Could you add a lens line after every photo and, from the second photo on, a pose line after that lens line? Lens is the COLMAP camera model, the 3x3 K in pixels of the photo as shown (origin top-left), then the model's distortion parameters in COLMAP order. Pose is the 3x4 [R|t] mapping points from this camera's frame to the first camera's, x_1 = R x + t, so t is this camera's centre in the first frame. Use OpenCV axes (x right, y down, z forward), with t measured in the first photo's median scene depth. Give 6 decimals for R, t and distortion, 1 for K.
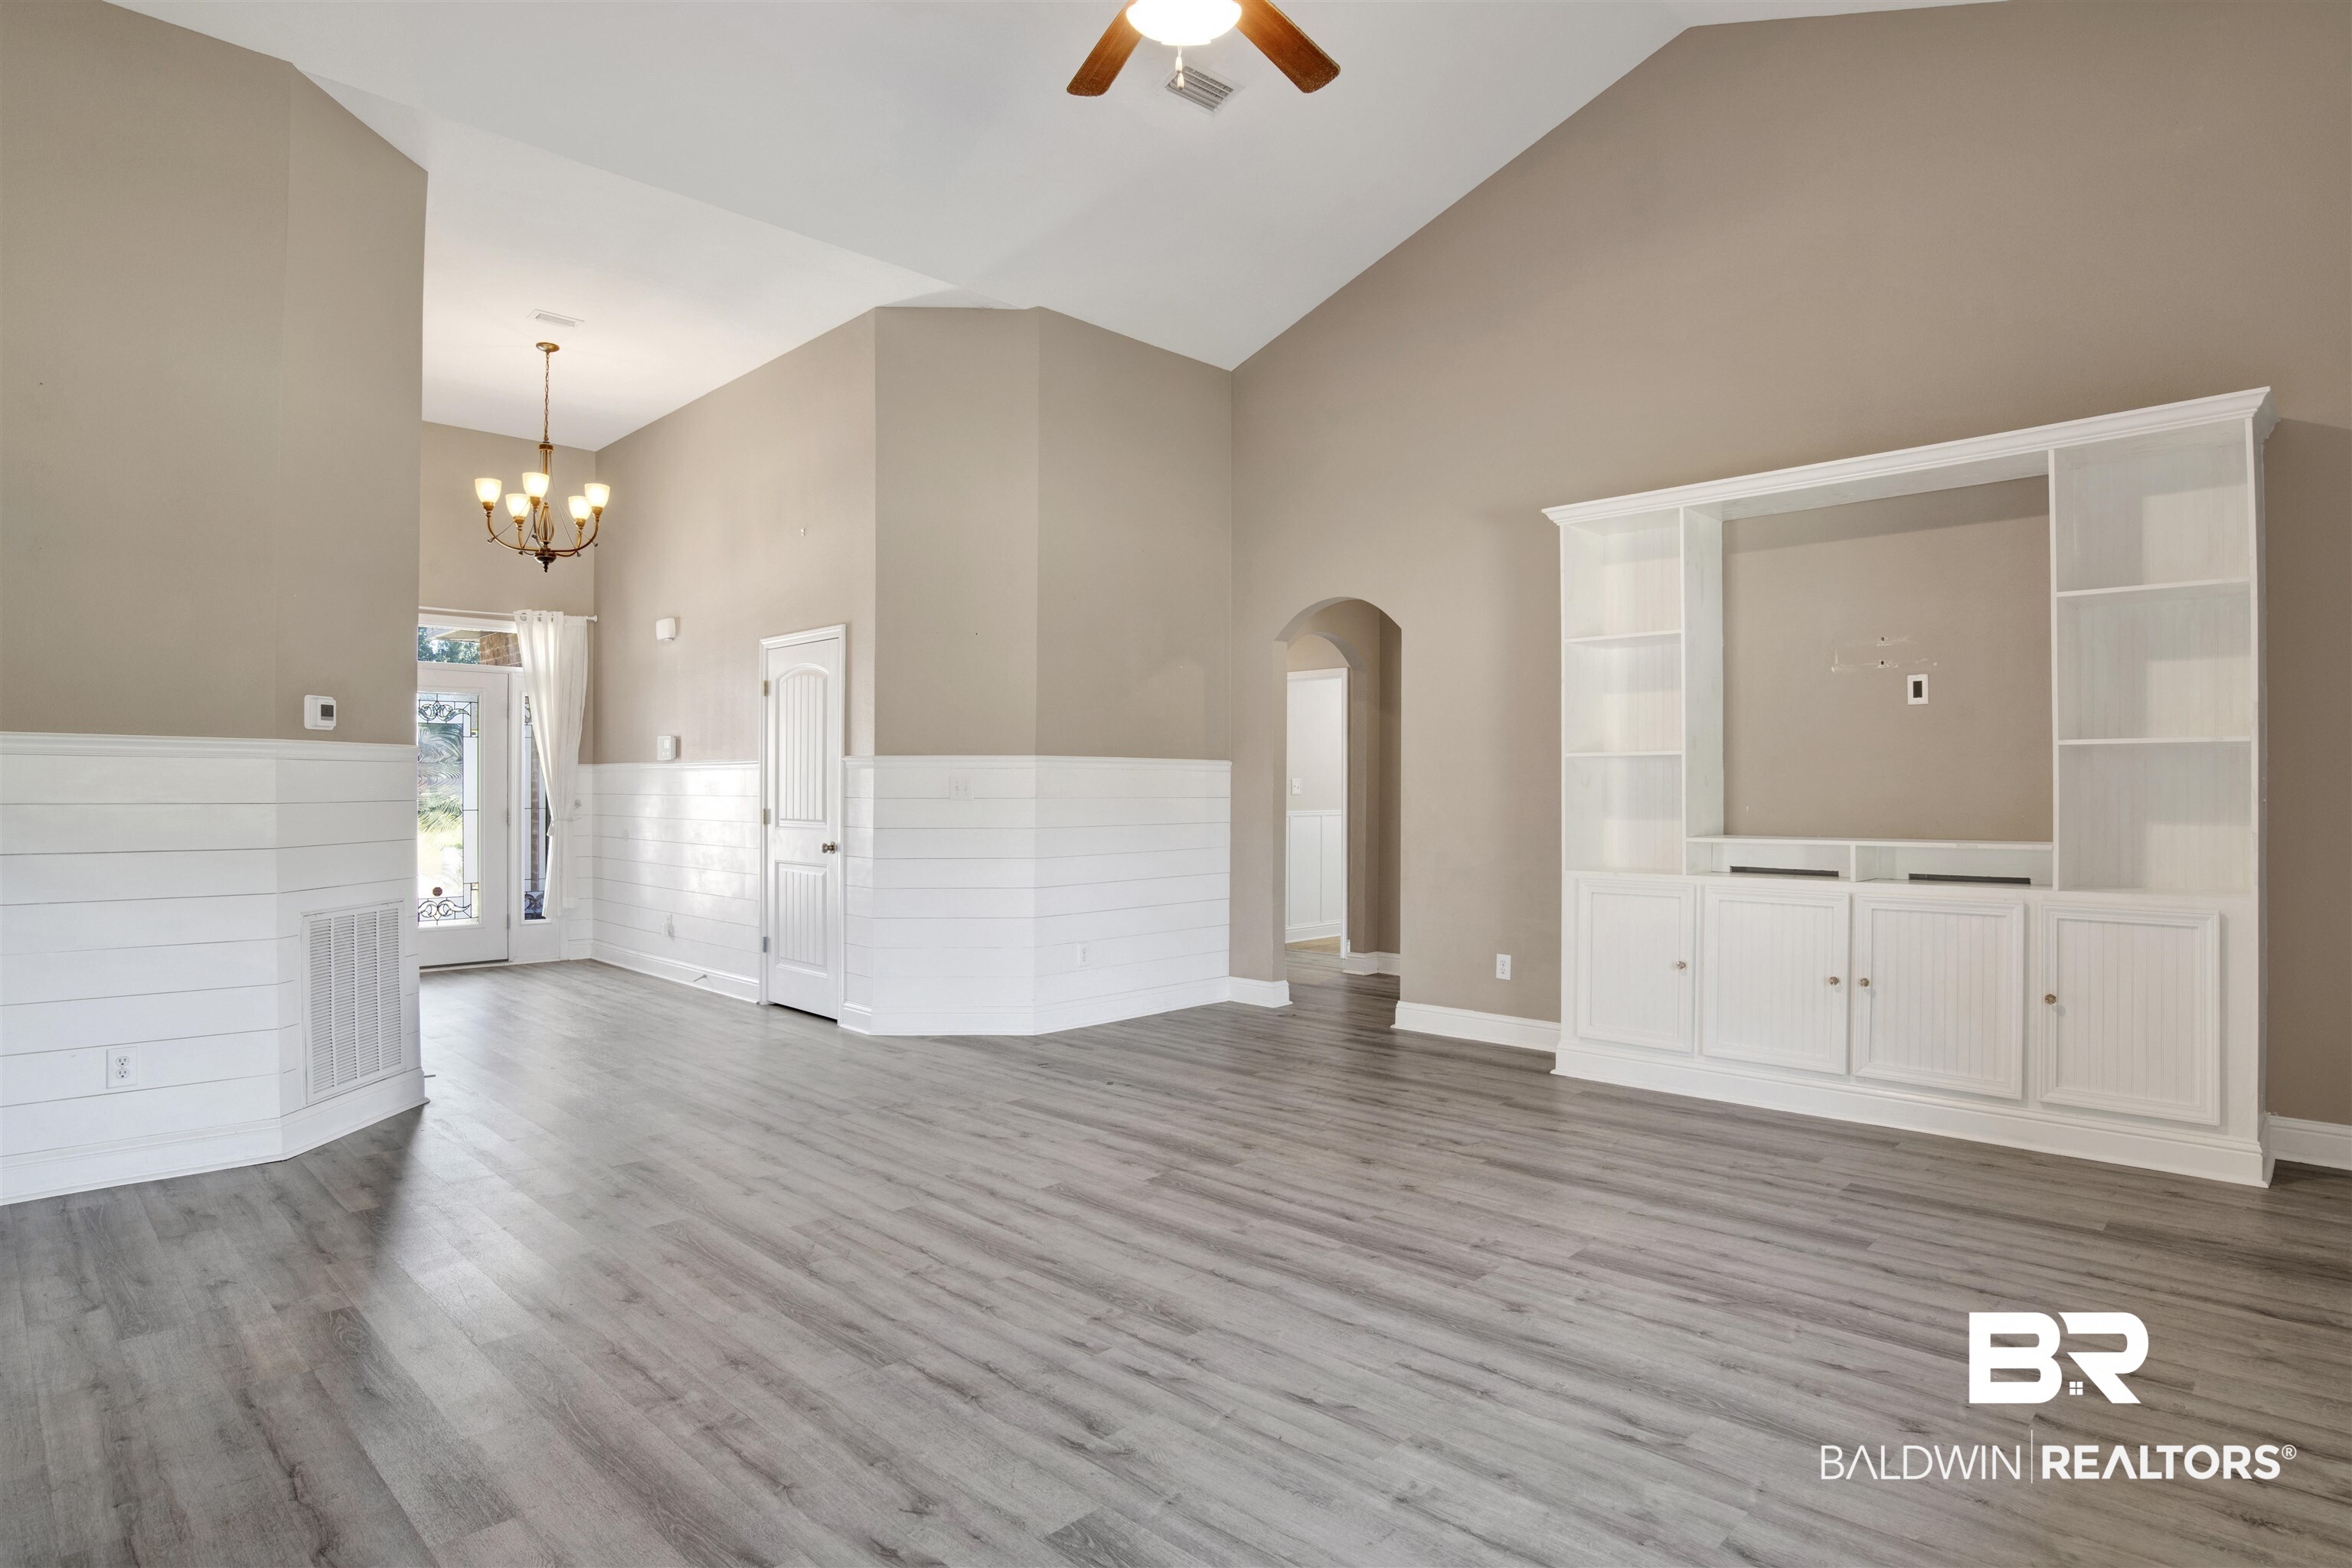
lens RADIAL K [[1276.2, 0, 1146.4], [0, 1276.2, 751.4], [0, 0, 1]] dist [-0.061268, 0.020949]
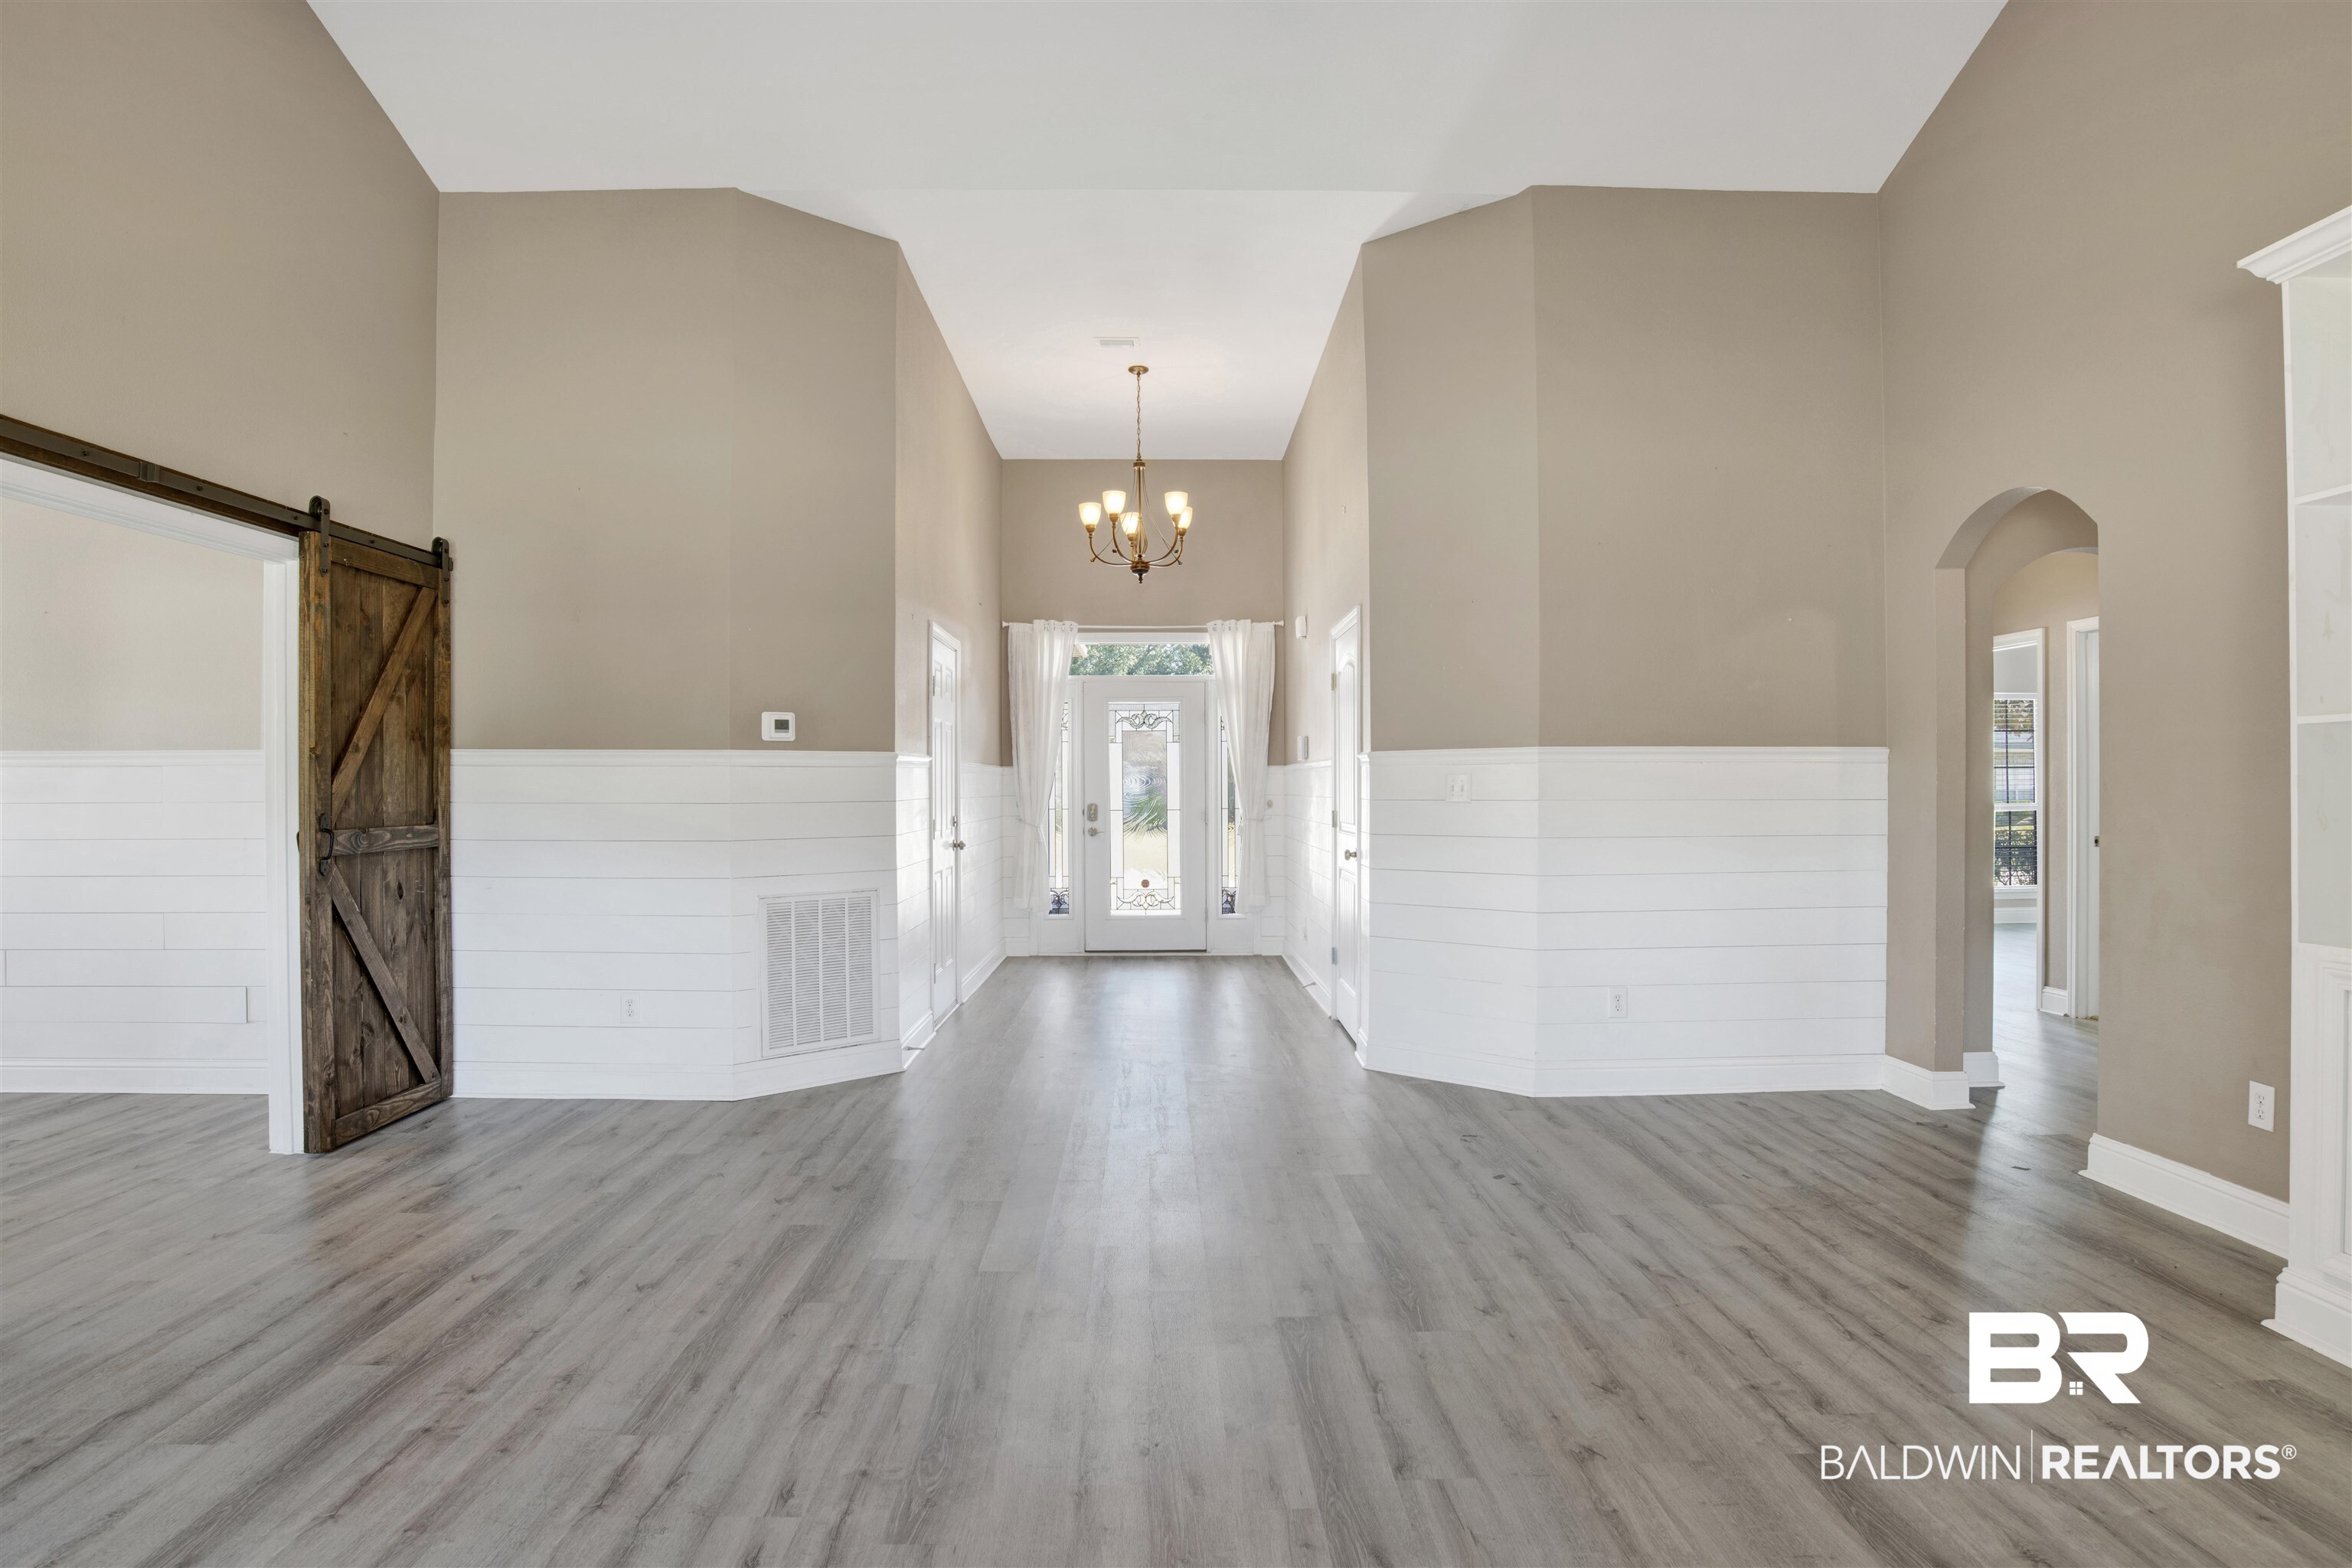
lens RADIAL K [[1276.2, 0, 1158.0], [0, 1276.2, 745.6], [0, 0, 1]] dist [-0.061268, 0.020949]
pose [[0.718102, -0.025900, -0.695455, 0.341327], [0.022883, 0.999646, -0.013601, 0.009661], [0.695561, -0.006148, 0.718441, 0.310229]]
